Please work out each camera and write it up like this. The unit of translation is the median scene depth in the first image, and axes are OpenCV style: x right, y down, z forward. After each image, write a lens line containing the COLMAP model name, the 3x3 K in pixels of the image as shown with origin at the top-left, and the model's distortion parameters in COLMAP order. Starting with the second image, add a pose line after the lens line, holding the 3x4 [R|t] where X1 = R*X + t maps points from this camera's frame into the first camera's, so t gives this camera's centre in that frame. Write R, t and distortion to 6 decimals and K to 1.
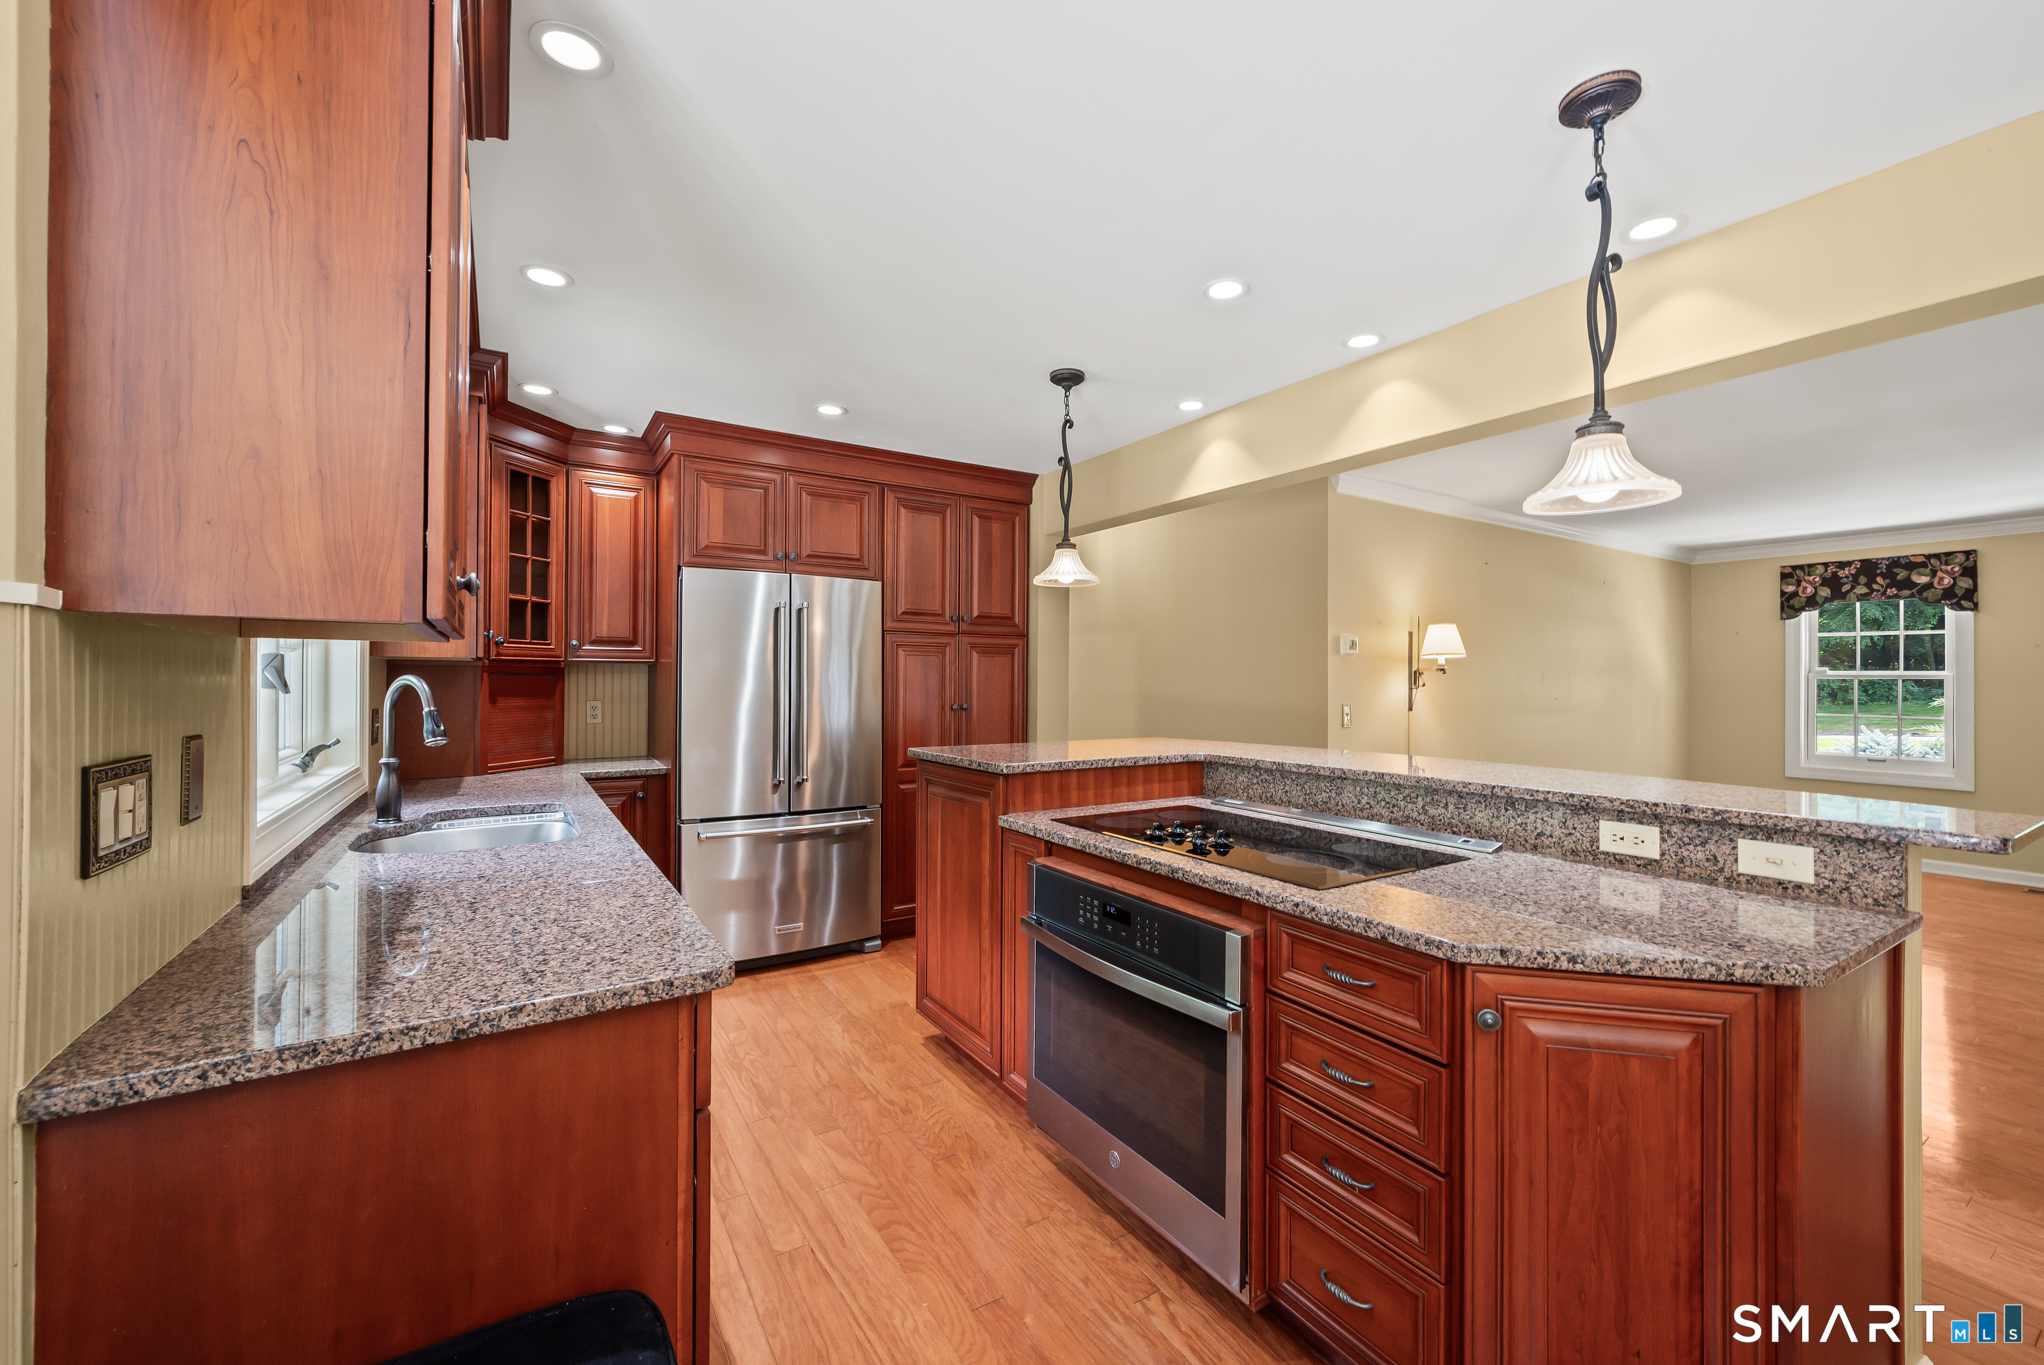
lens RADIAL K [[809.8, 0, 1036.0], [0, 809.8, 675.2], [0, 0, 1]] dist [0.003234, 0.000318]
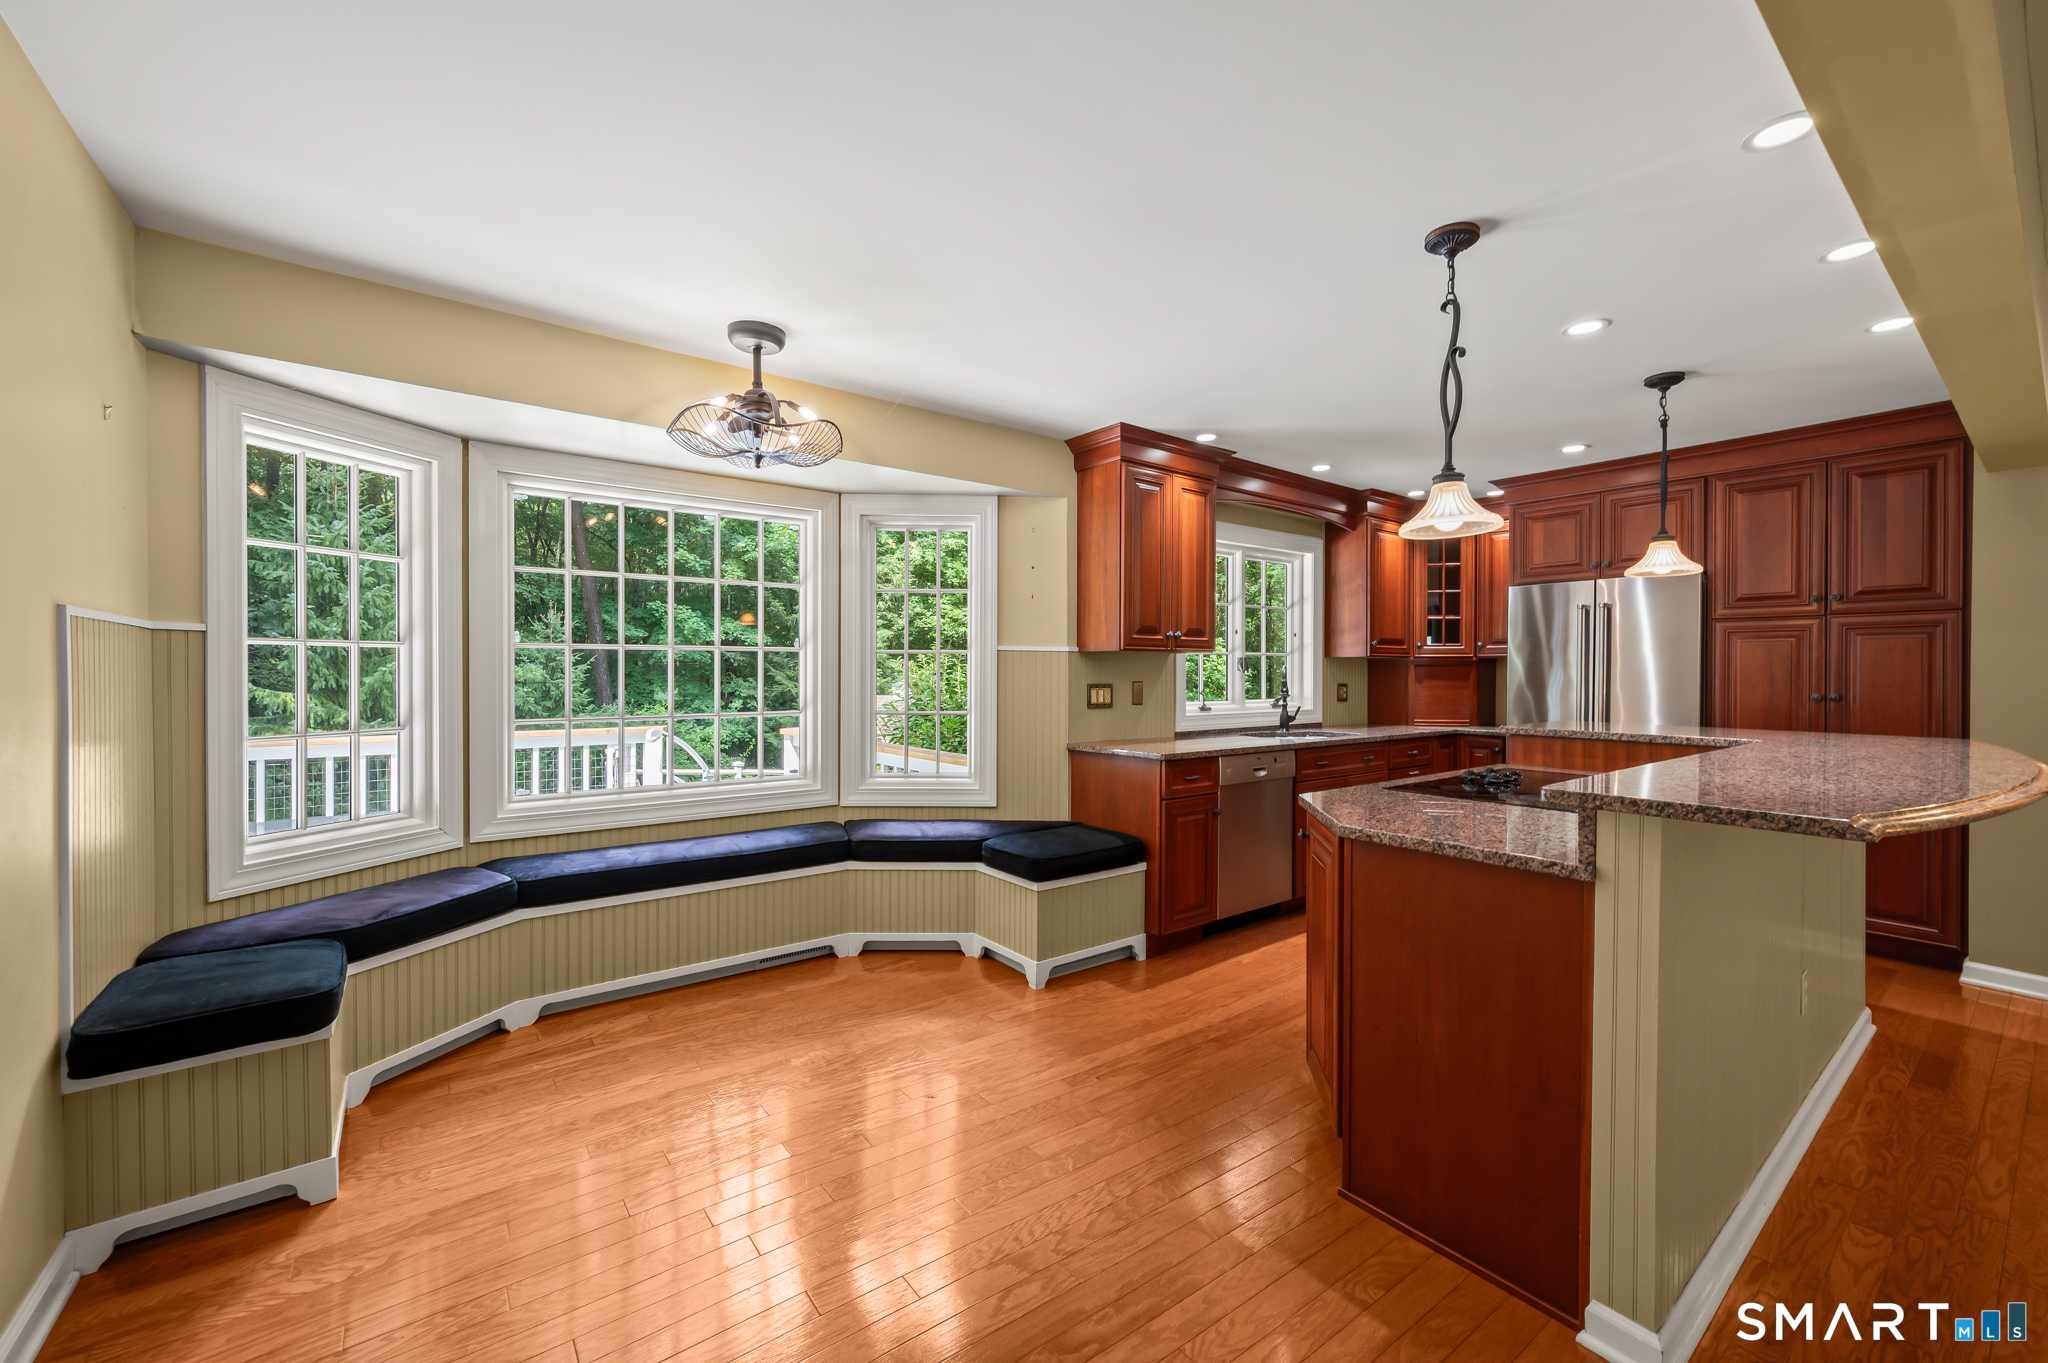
lens RADIAL K [[811.4, 0, 1038.1], [0, 811.4, 674.2], [0, 0, 1]] dist [0.003234, 0.000318]
pose [[0.082499, -0.002439, -0.996588, 1.198816], [0.003078, 0.999993, -0.002193, 0.022001], [0.996586, -0.002887, 0.082506, 0.107362]]
